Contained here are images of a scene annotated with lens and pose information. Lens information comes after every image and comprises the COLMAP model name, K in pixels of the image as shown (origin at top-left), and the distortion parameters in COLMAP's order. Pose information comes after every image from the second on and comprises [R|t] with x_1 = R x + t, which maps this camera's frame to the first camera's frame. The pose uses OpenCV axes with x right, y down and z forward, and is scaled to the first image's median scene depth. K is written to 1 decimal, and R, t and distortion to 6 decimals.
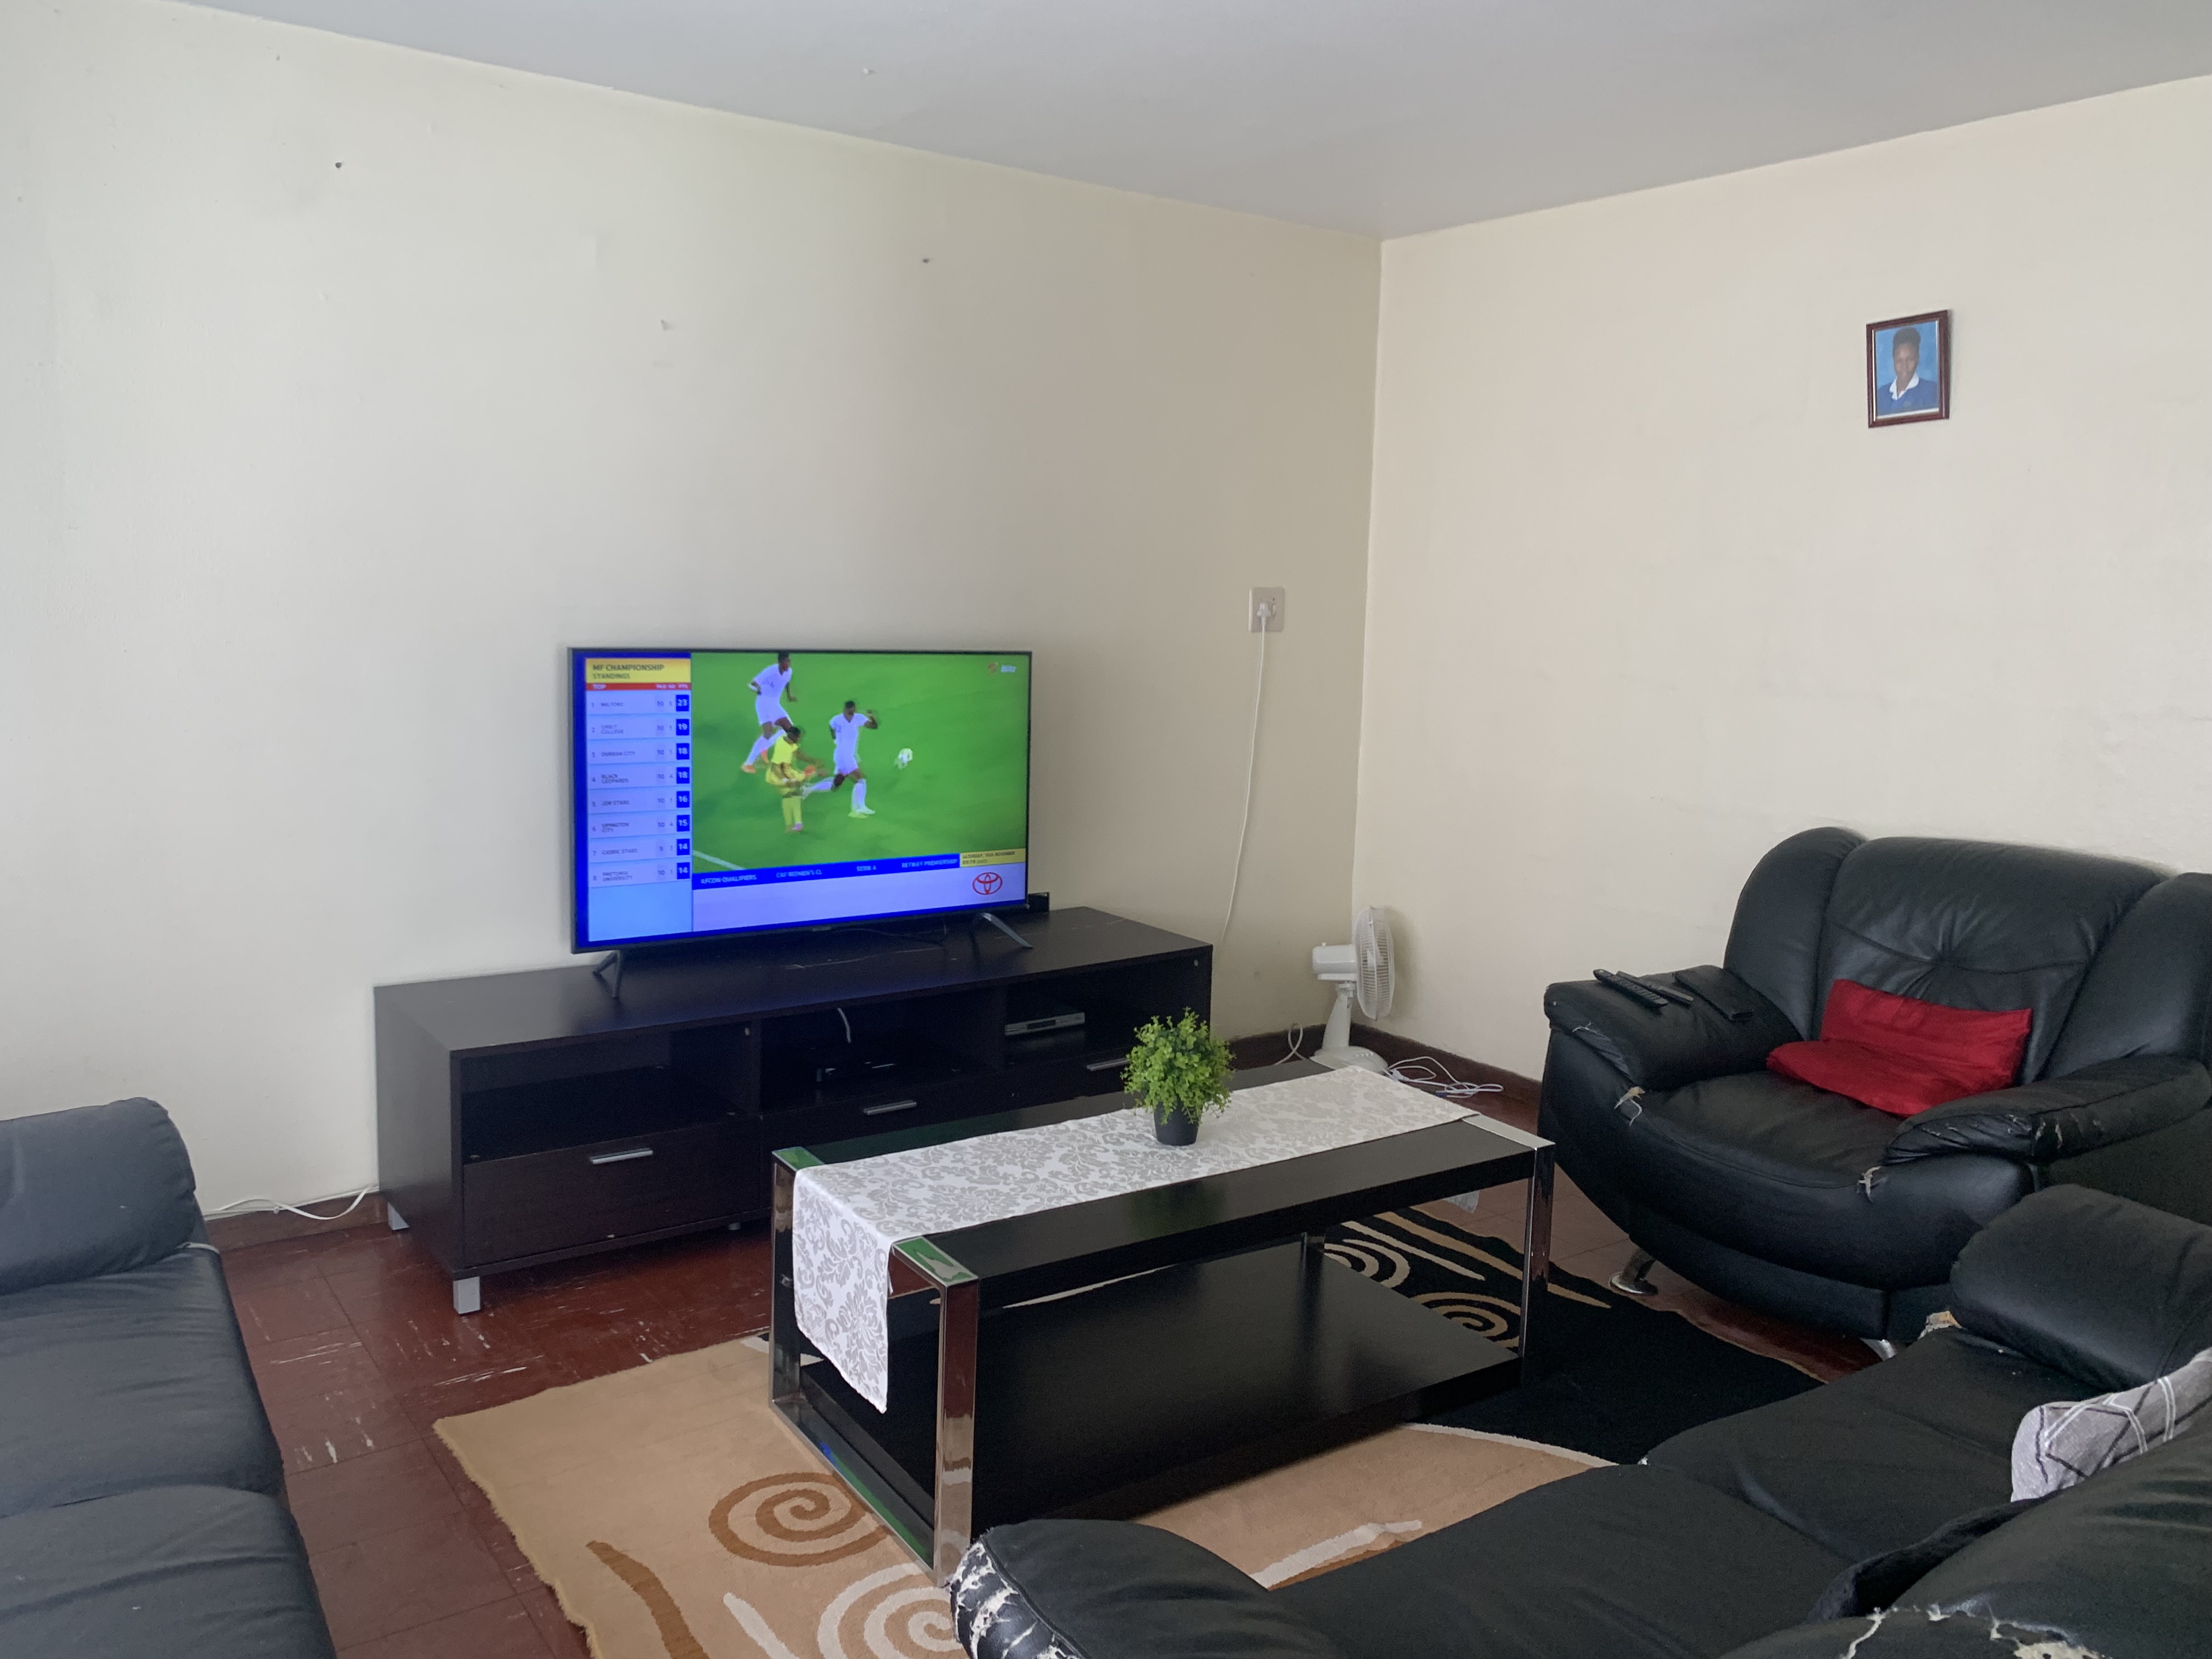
lens RADIAL K [[1635.6, 0, 1072.4], [0, 1635.6, 826.8], [0, 0, 1]] dist [0.011032, -0.011205]
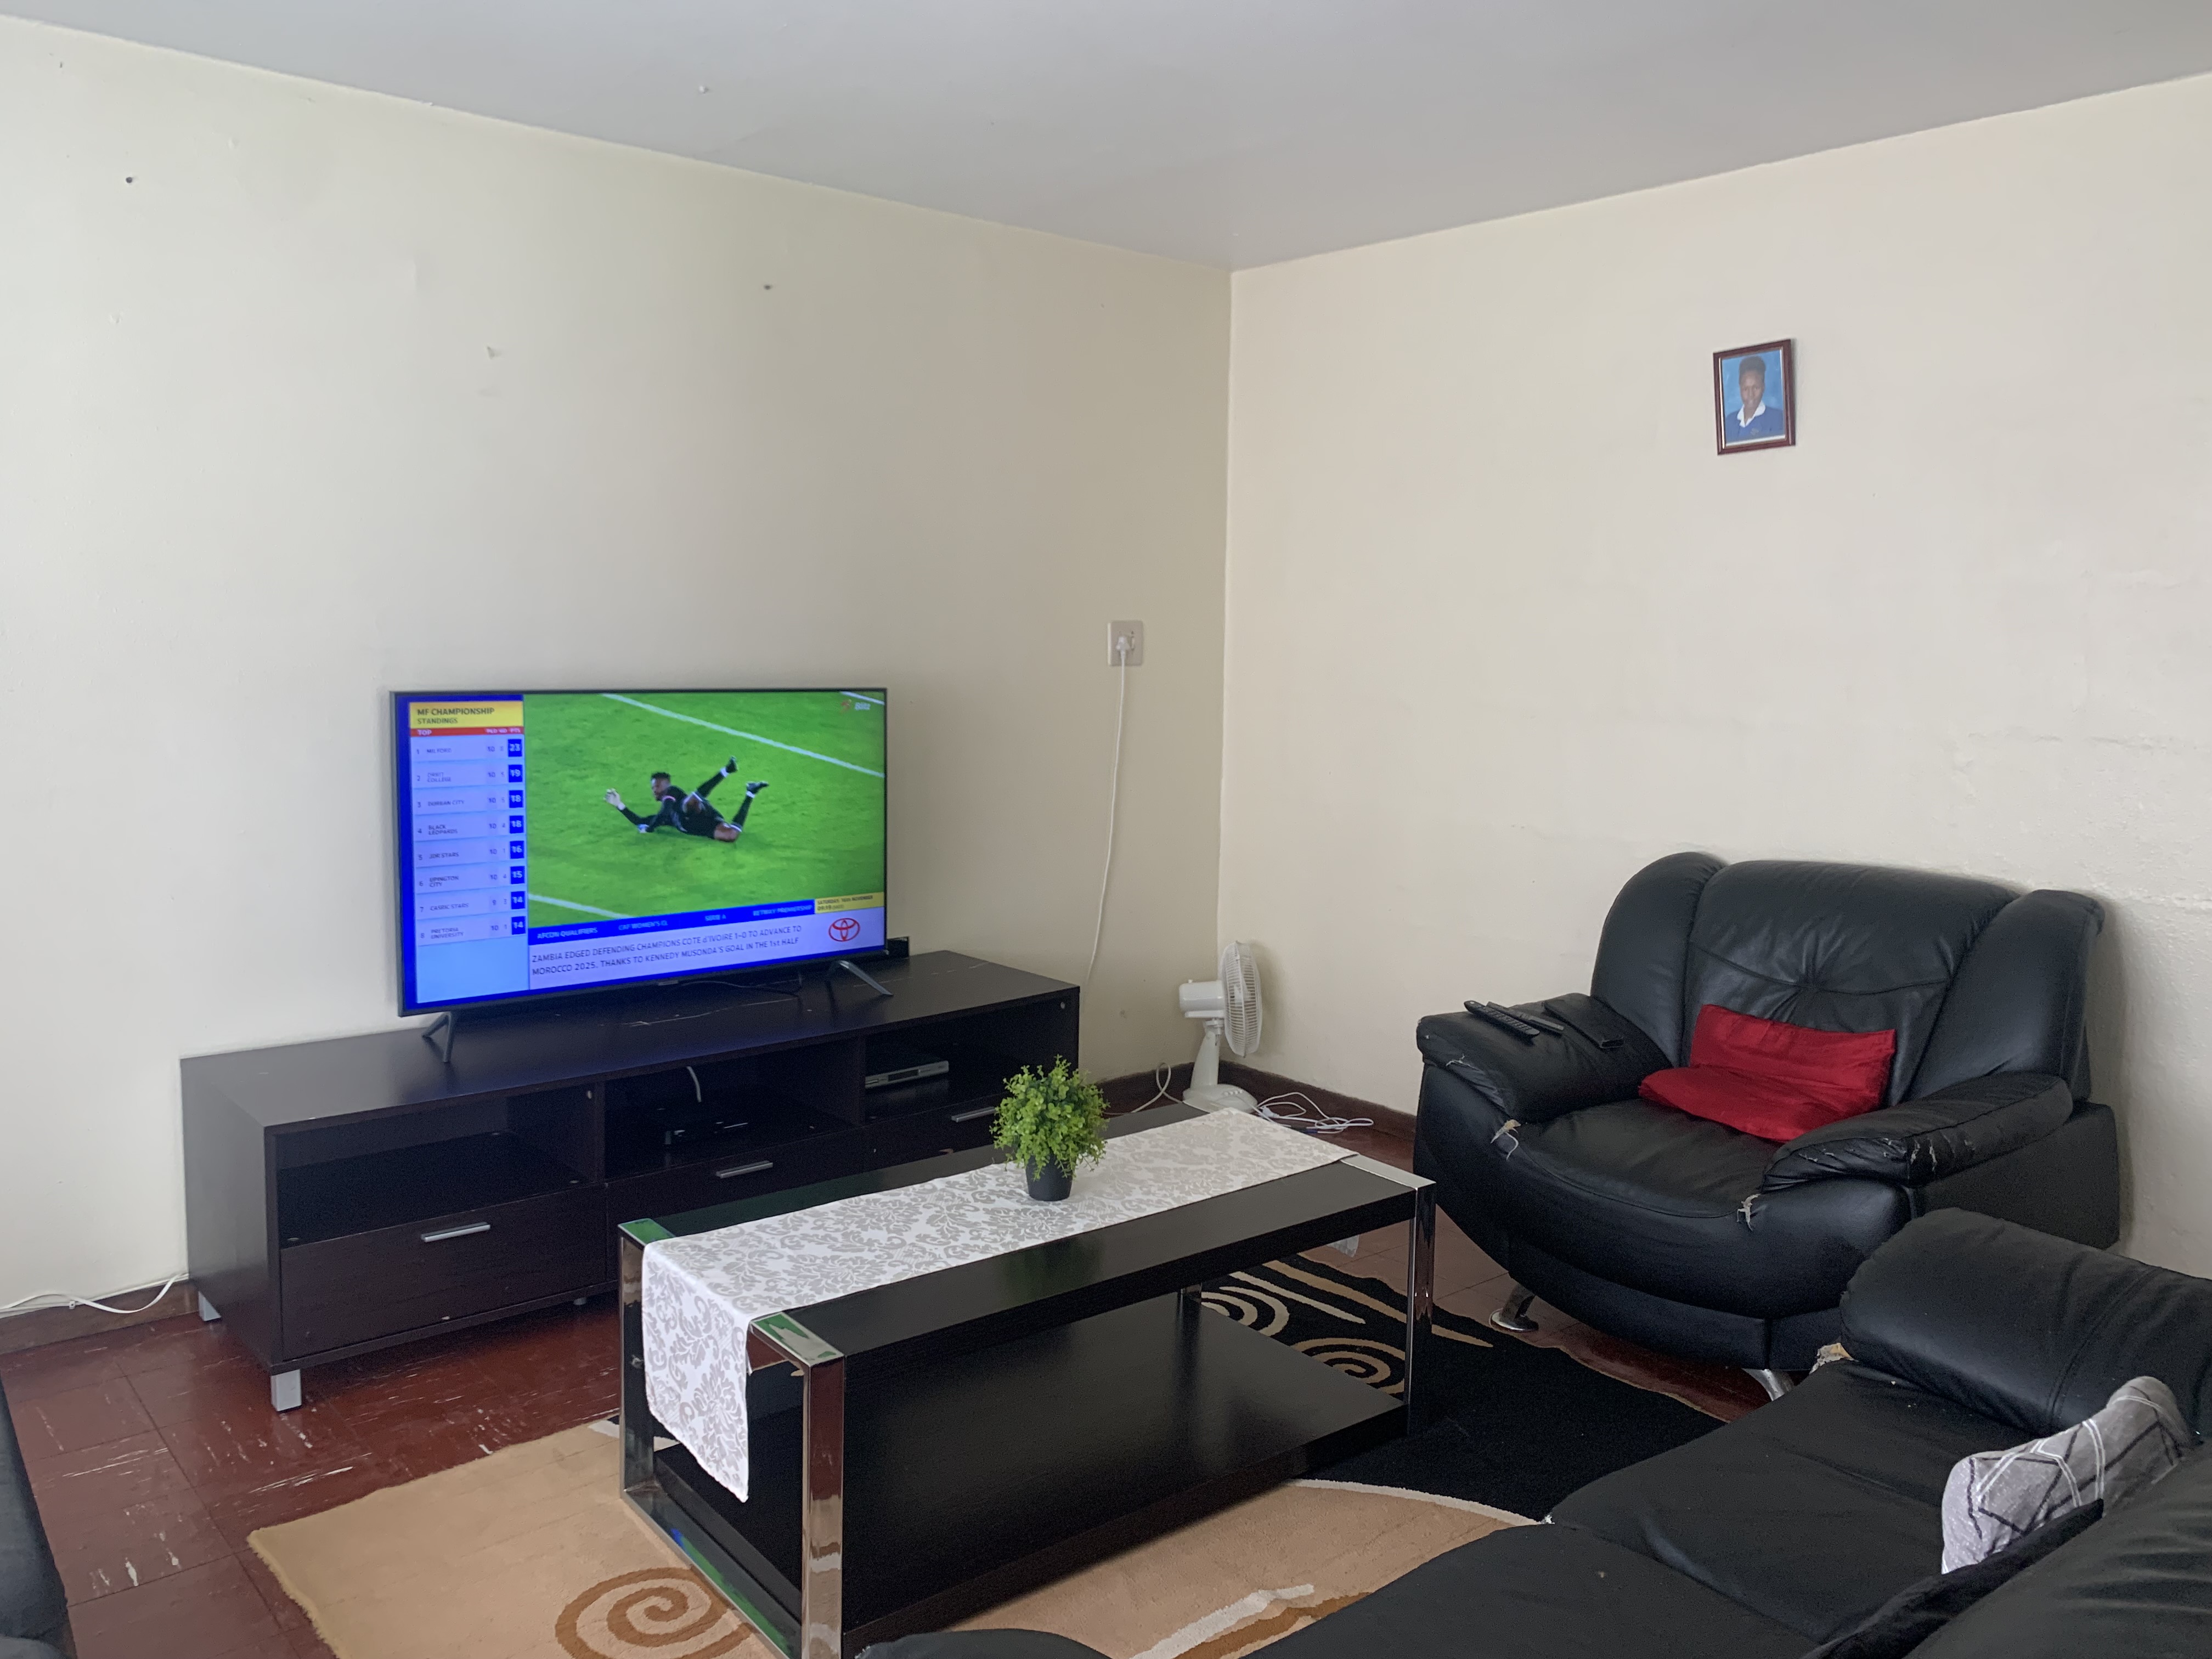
lens RADIAL K [[1635.6, 0, 1072.4], [0, 1635.6, 826.8], [0, 0, 1]] dist [0.011032, -0.011205]
pose [[0.995853, -0.021057, 0.088503, -0.003044], [0.023097, 0.999489, -0.022091, -0.002112], [-0.087993, 0.024043, 0.995831, 0.038224]]
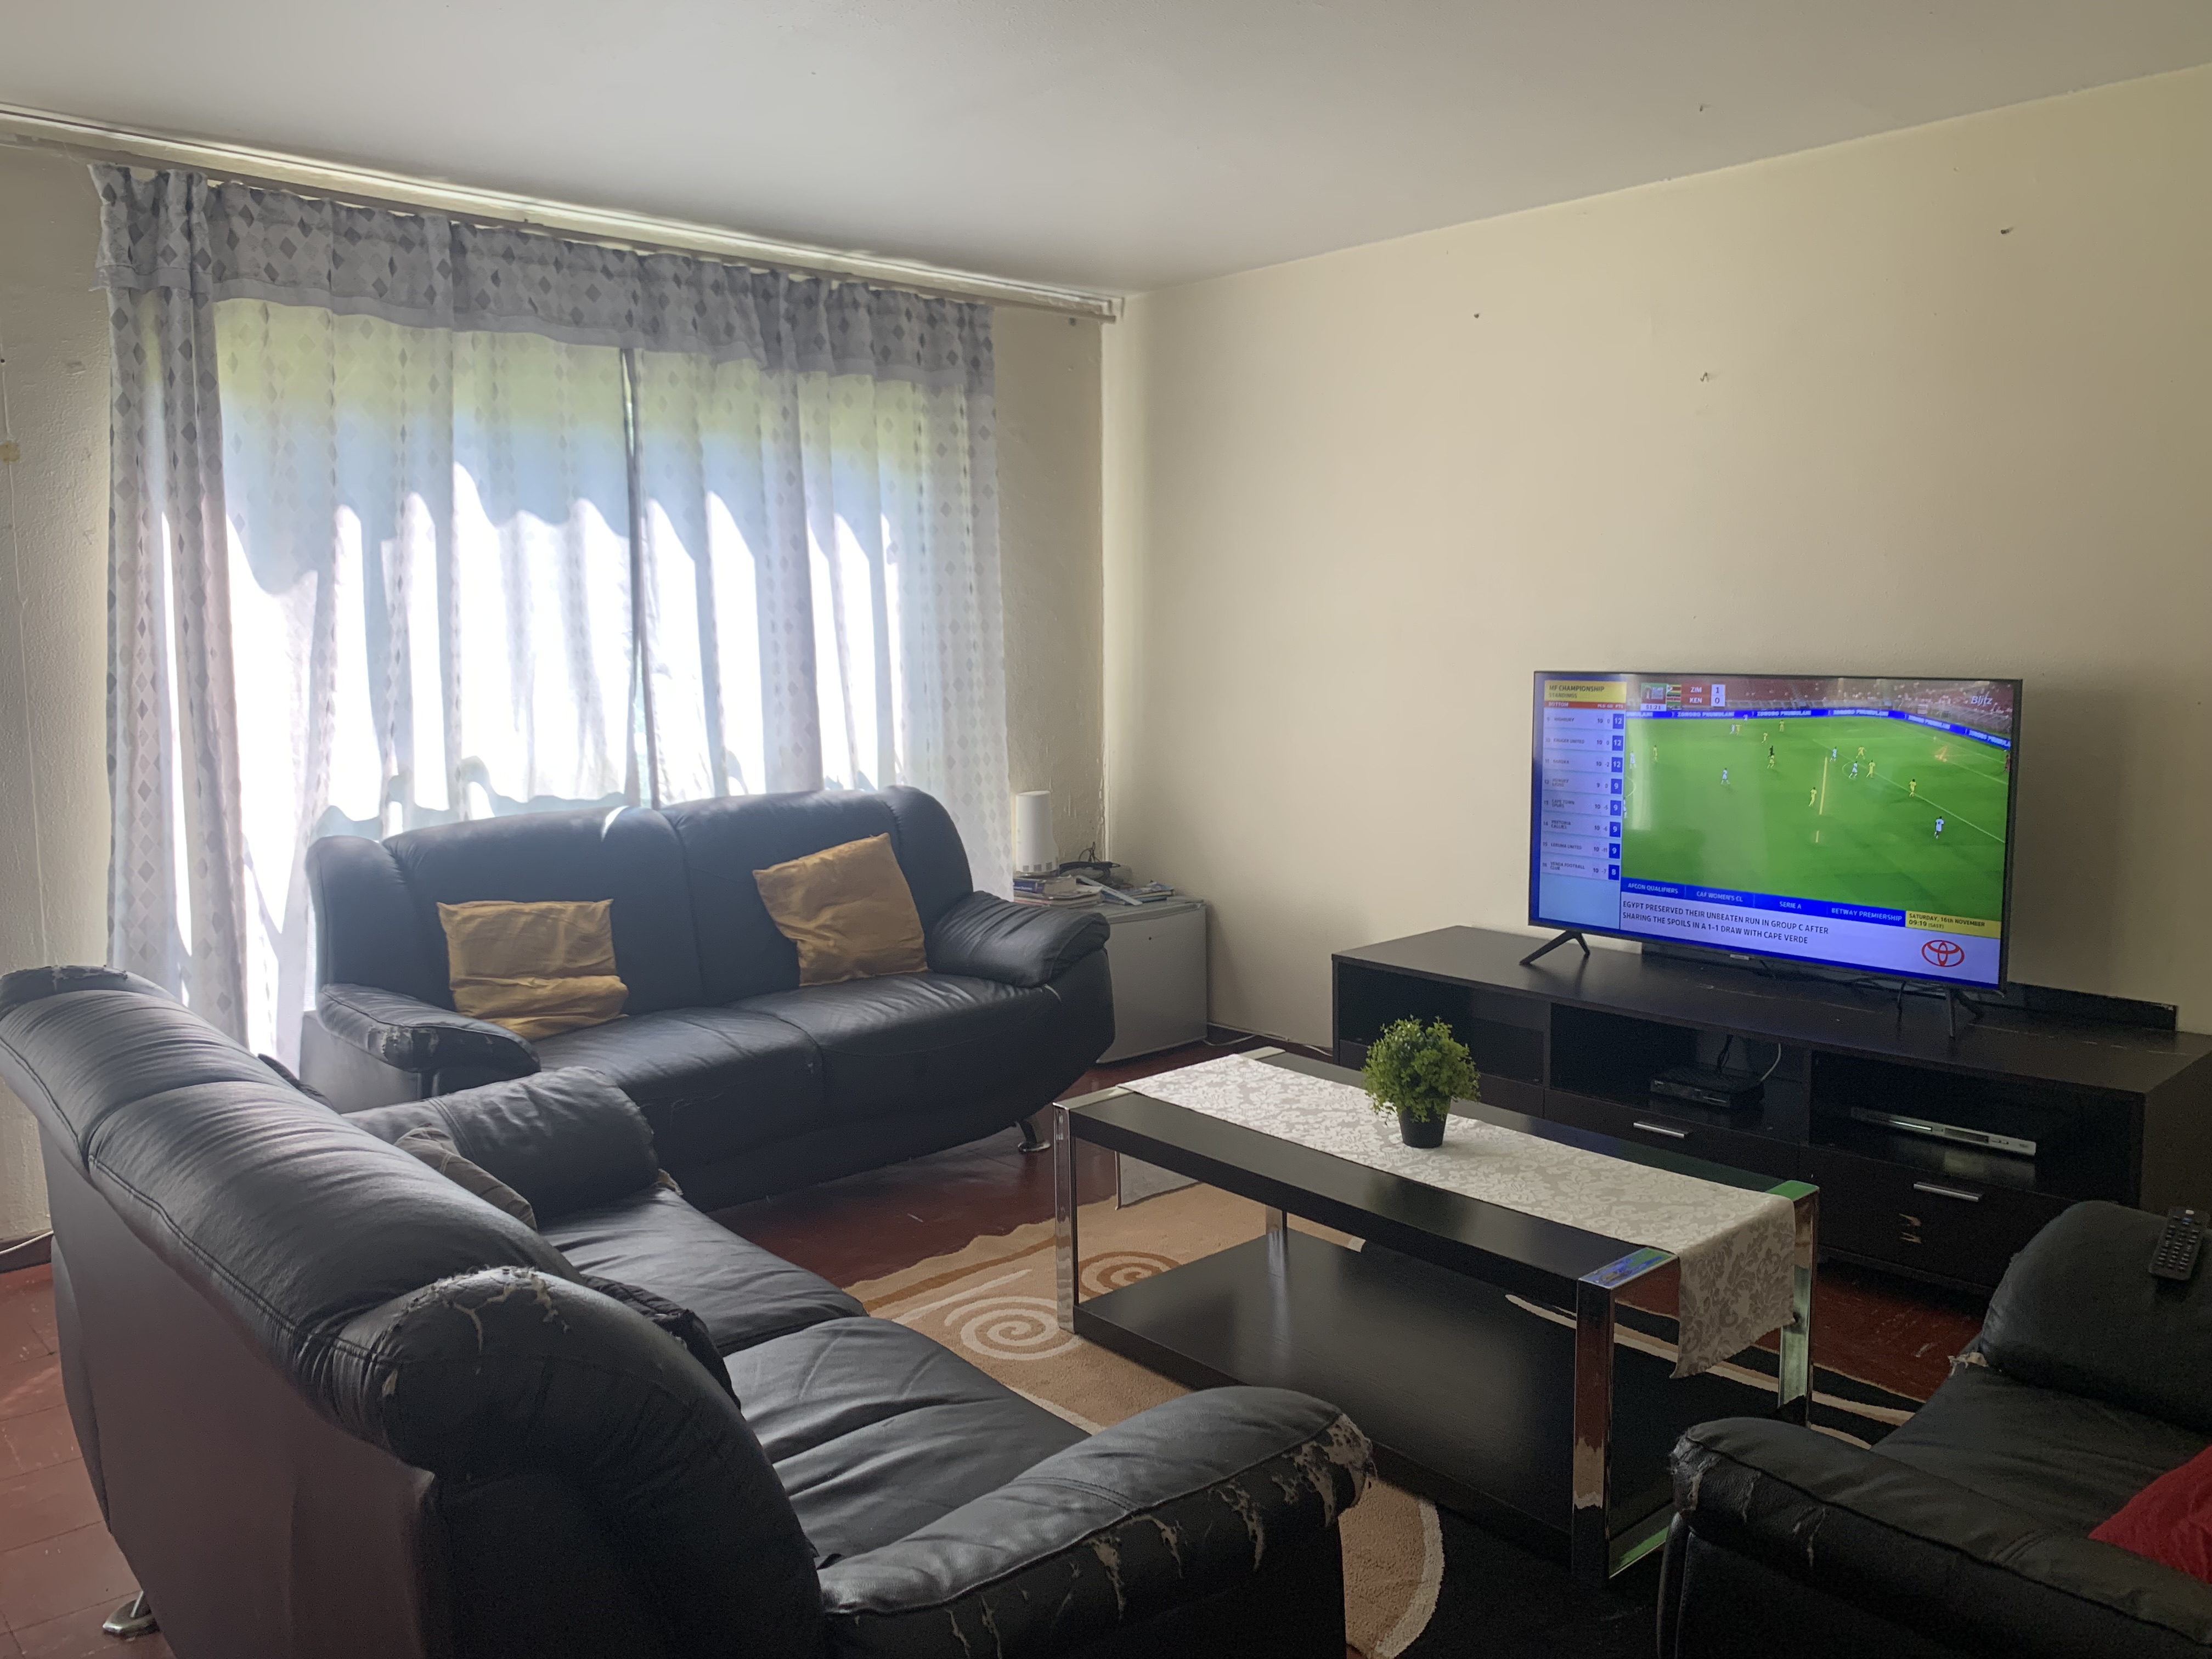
lens RADIAL K [[1665.7, 0, 1142.1], [0, 1665.7, 829.0], [0, 0, 1]] dist [0.063923, -0.002519]
pose [[0.170244, 0.095924, -0.980722, 0.972769], [-0.129474, 0.988800, 0.074239, -0.053763], [0.976859, 0.114339, 0.180757, 0.569888]]
